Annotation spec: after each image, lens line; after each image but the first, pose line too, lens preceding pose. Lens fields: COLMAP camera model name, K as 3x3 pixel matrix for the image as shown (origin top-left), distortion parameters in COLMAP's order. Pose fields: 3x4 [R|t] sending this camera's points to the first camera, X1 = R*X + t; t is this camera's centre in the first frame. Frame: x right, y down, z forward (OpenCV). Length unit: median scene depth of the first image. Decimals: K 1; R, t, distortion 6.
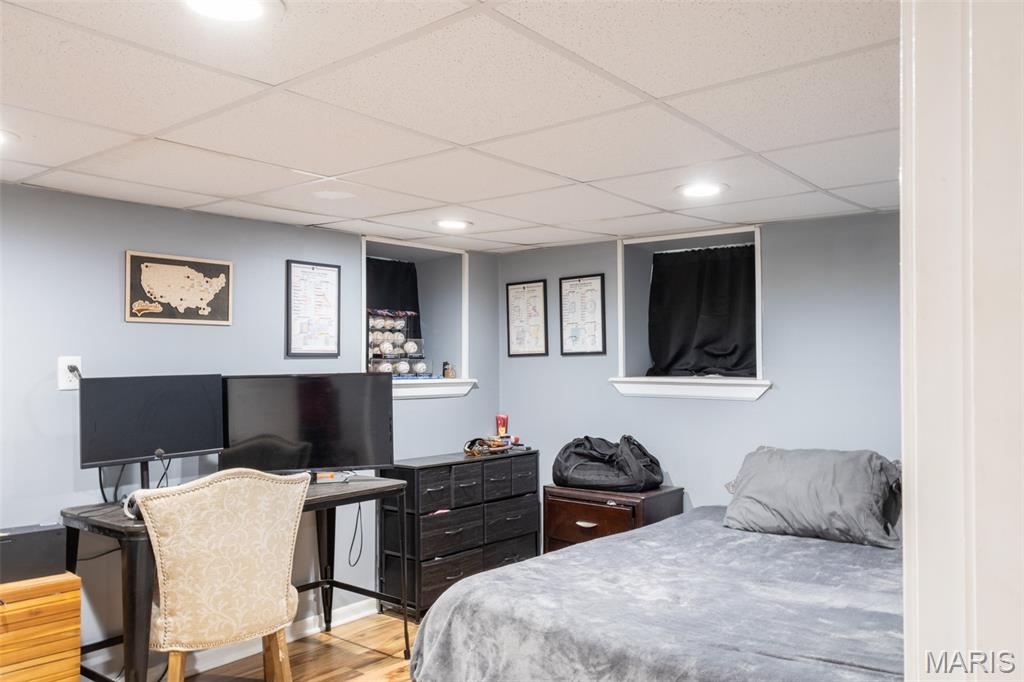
lens RADIAL K [[759.3, 0, 516.0], [0, 759.3, 341.3], [0, 0, 1]] dist [0.005104, 0.011818]
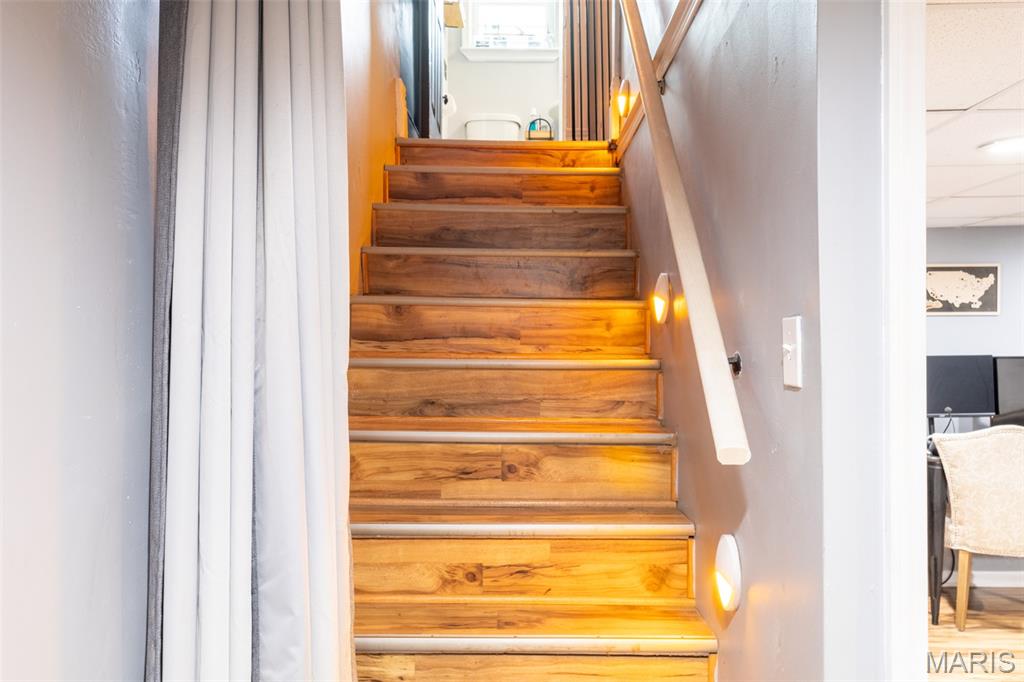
lens RADIAL K [[759.3, 0, 516.1], [0, 759.3, 345.1], [0, 0, 1]] dist [0.005104, 0.011818]
pose [[0.622003, 0.002310, -0.783012, 0.119989], [0.020564, 0.999603, 0.019285, -0.014699], [0.782745, -0.028097, 0.621708, -0.436698]]
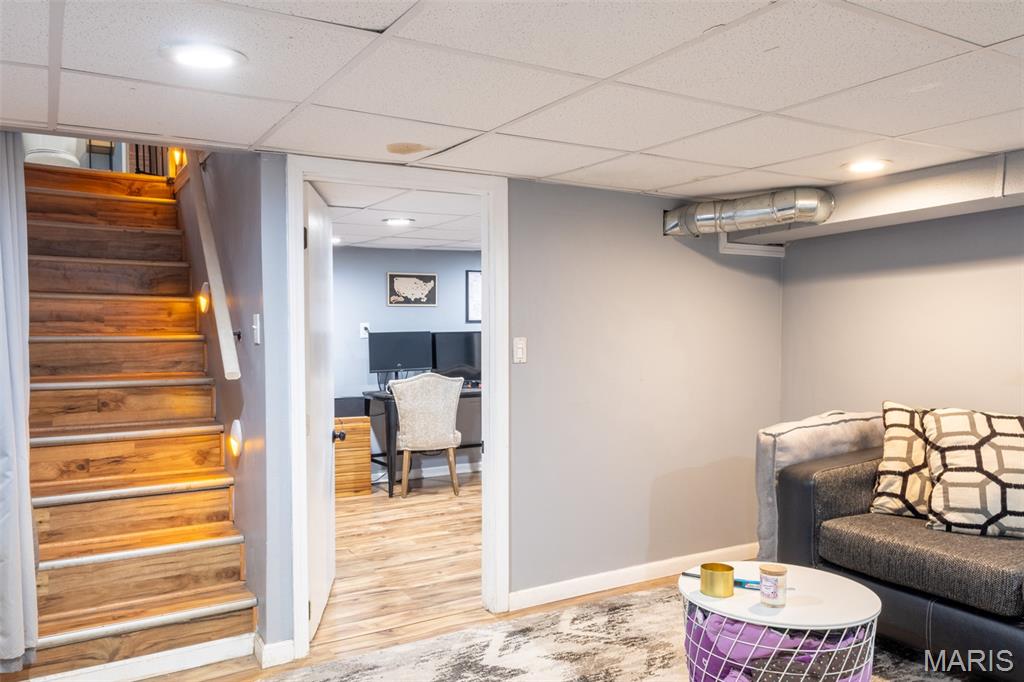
lens RADIAL K [[759.3, 0, 512.4], [0, 759.3, 341.3], [0, 0, 1]] dist [0.005104, 0.011818]
pose [[0.938910, 0.006687, -0.344098, 0.550443], [0.010892, 0.998733, 0.049130, -0.028936], [0.343991, -0.049876, 0.937647, -0.881820]]
